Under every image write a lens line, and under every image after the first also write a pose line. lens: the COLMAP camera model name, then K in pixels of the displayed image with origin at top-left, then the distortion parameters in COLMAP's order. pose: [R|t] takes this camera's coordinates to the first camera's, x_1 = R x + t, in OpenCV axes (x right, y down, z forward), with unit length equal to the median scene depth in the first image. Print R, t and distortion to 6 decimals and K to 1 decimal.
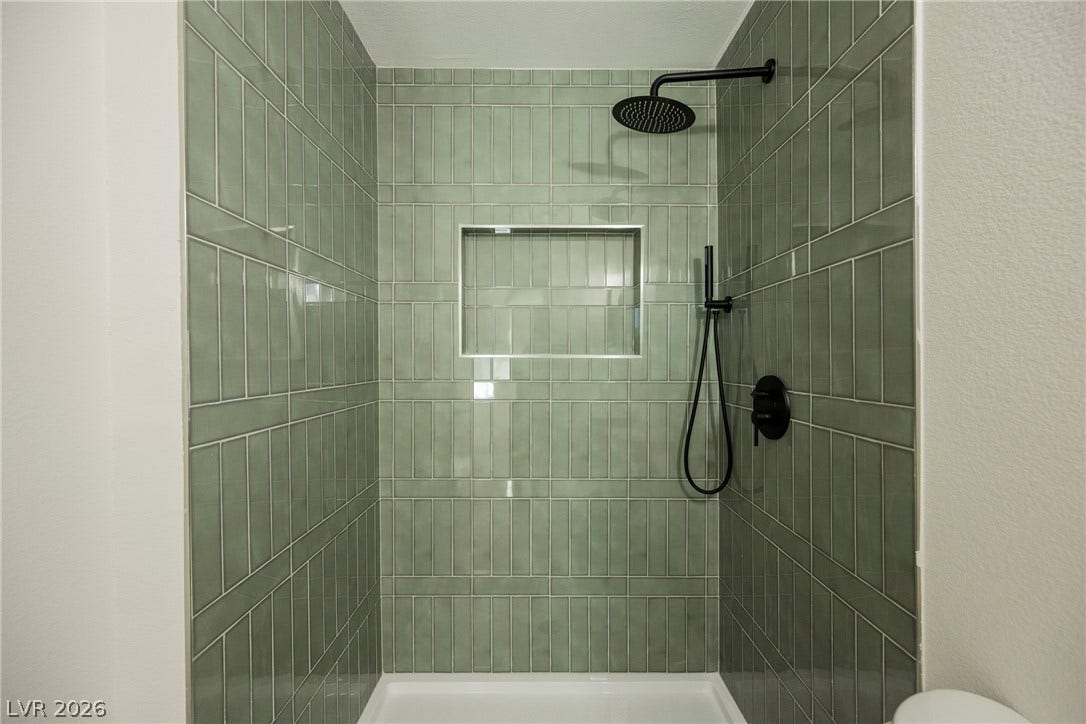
lens RADIAL K [[423.8, 0, 542.6], [0, 423.8, 364.5], [0, 0, 1]] dist [-0.000322, -0.000186]
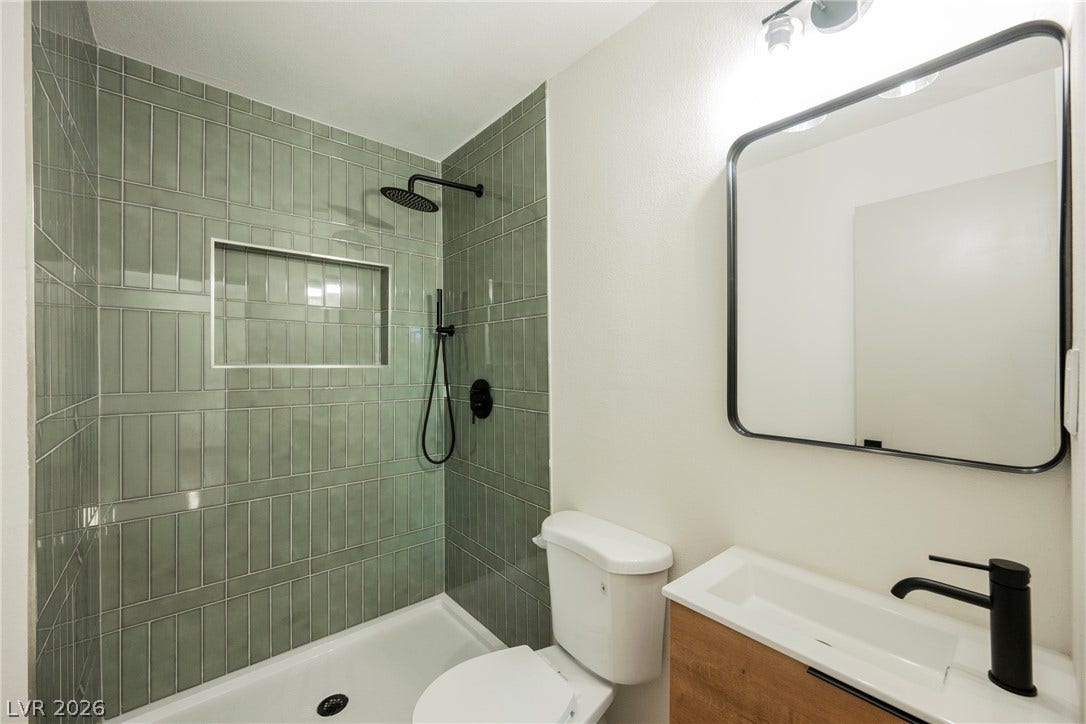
lens RADIAL K [[423.8, 0, 542.6], [0, 423.8, 364.5], [0, 0, 1]] dist [-0.000322, -0.000186]
pose [[0.761491, -0.001068, 0.648174, -0.254310], [0.005142, 0.999977, -0.004393, -0.016841], [-0.648155, 0.006678, 0.761479, -0.293796]]
